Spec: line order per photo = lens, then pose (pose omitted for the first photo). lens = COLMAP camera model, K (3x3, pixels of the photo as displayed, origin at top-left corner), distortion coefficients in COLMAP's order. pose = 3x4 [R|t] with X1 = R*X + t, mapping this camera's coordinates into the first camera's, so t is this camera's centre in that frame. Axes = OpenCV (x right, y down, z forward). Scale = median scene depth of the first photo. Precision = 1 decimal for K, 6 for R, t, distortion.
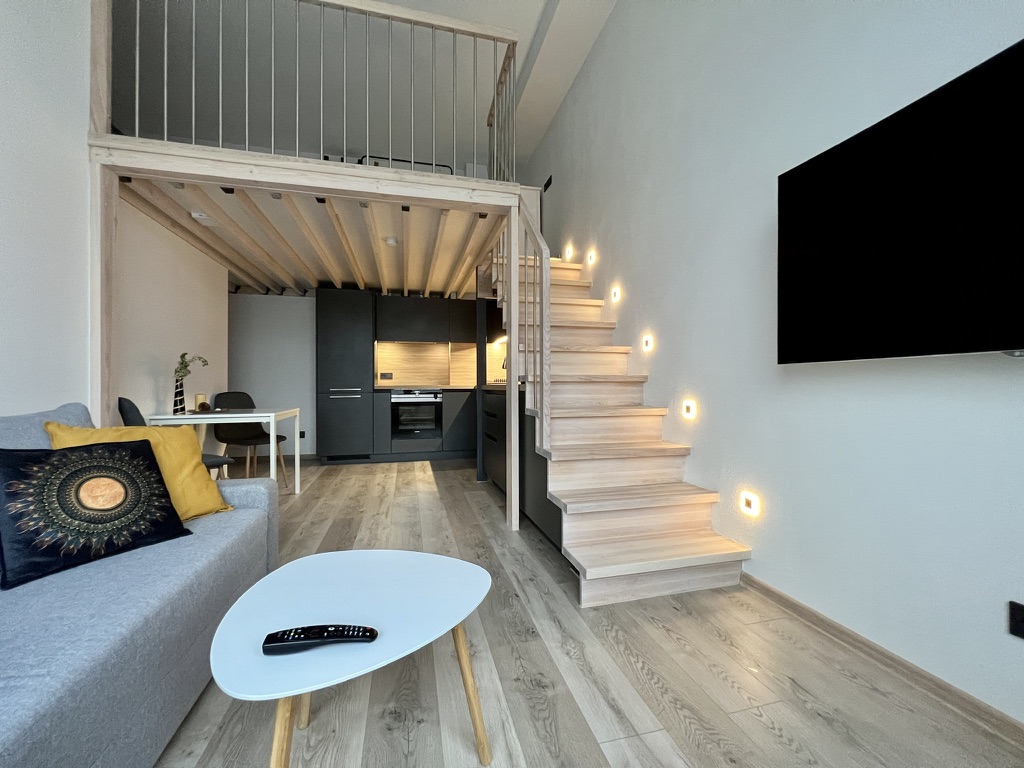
lens RADIAL K [[409.9, 0, 512.0], [0, 409.9, 384.0], [0, 0, 1]] dist [0.001450, 0.000298]
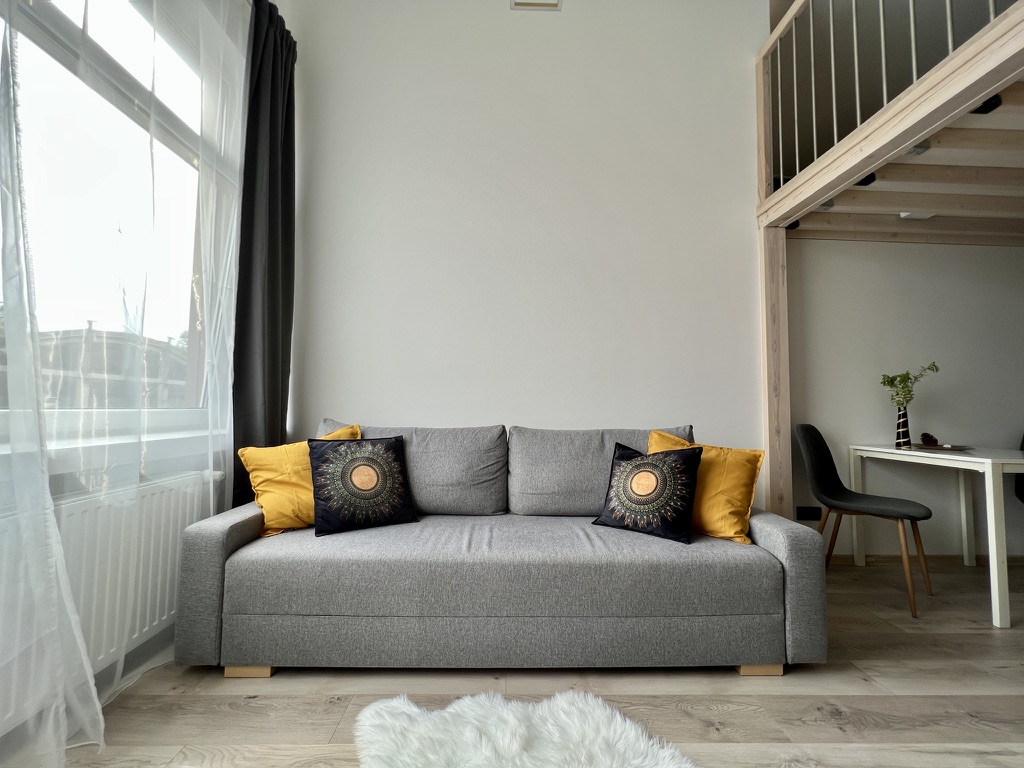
lens RADIAL K [[409.9, 0, 512.0], [0, 409.9, 384.0], [0, 0, 1]] dist [0.001450, 0.000298]
pose [[-0.228790, -0.064821, -0.971315, 0.314389], [-0.019148, 0.997887, -0.062084, 0.011083], [0.973287, 0.004395, -0.229548, 0.582852]]
